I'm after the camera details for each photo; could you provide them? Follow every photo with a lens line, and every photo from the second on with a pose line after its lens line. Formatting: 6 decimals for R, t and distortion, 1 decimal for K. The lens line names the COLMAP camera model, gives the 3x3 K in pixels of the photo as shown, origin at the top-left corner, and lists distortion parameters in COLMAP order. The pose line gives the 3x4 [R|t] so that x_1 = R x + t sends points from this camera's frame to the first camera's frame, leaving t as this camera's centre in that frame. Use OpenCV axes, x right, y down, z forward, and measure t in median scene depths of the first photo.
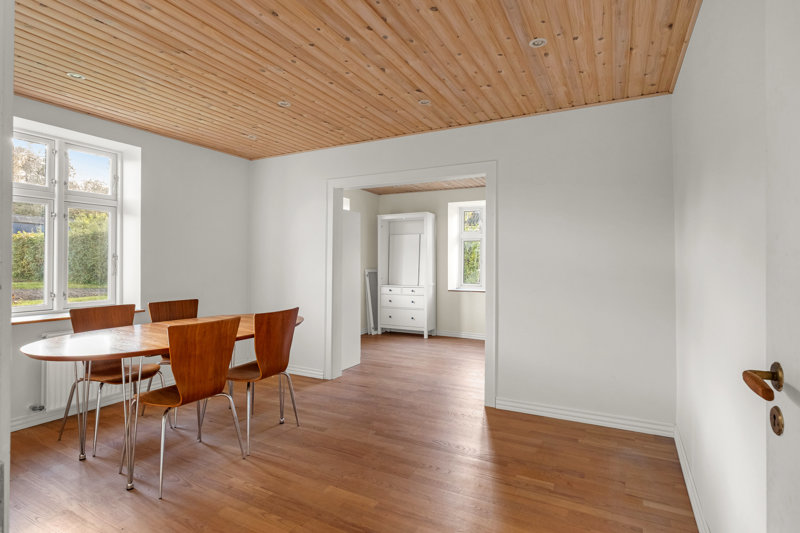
lens RADIAL K [[410.7, 0, 406.1], [0, 410.7, 258.5], [0, 0, 1]] dist [-0.001116, -0.002143]
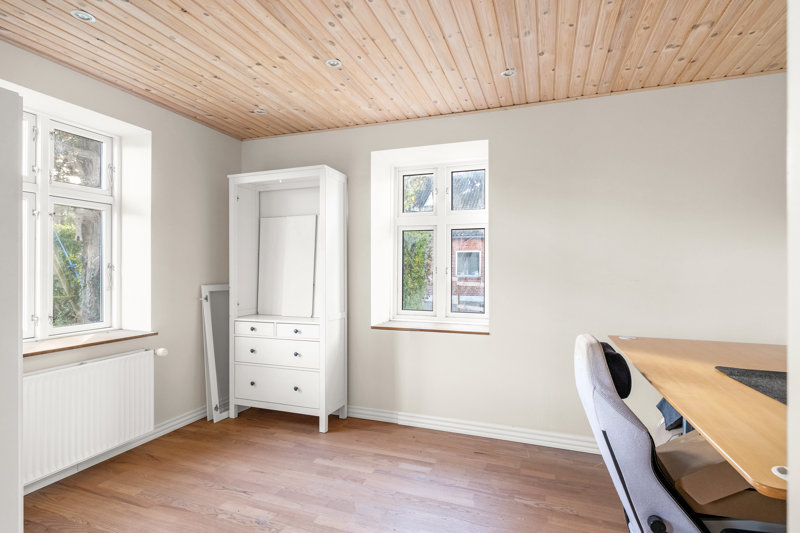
lens RADIAL K [[397.8, 0, 399.6], [0, 397.8, 267.9], [0, 0, 1]] dist [-0.000187, -0.000011]
pose [[0.991211, -0.005338, 0.132183, 0.070545], [0.004888, 0.999981, 0.003734, 0.004878], [-0.132200, -0.003055, 0.991218, 0.506145]]
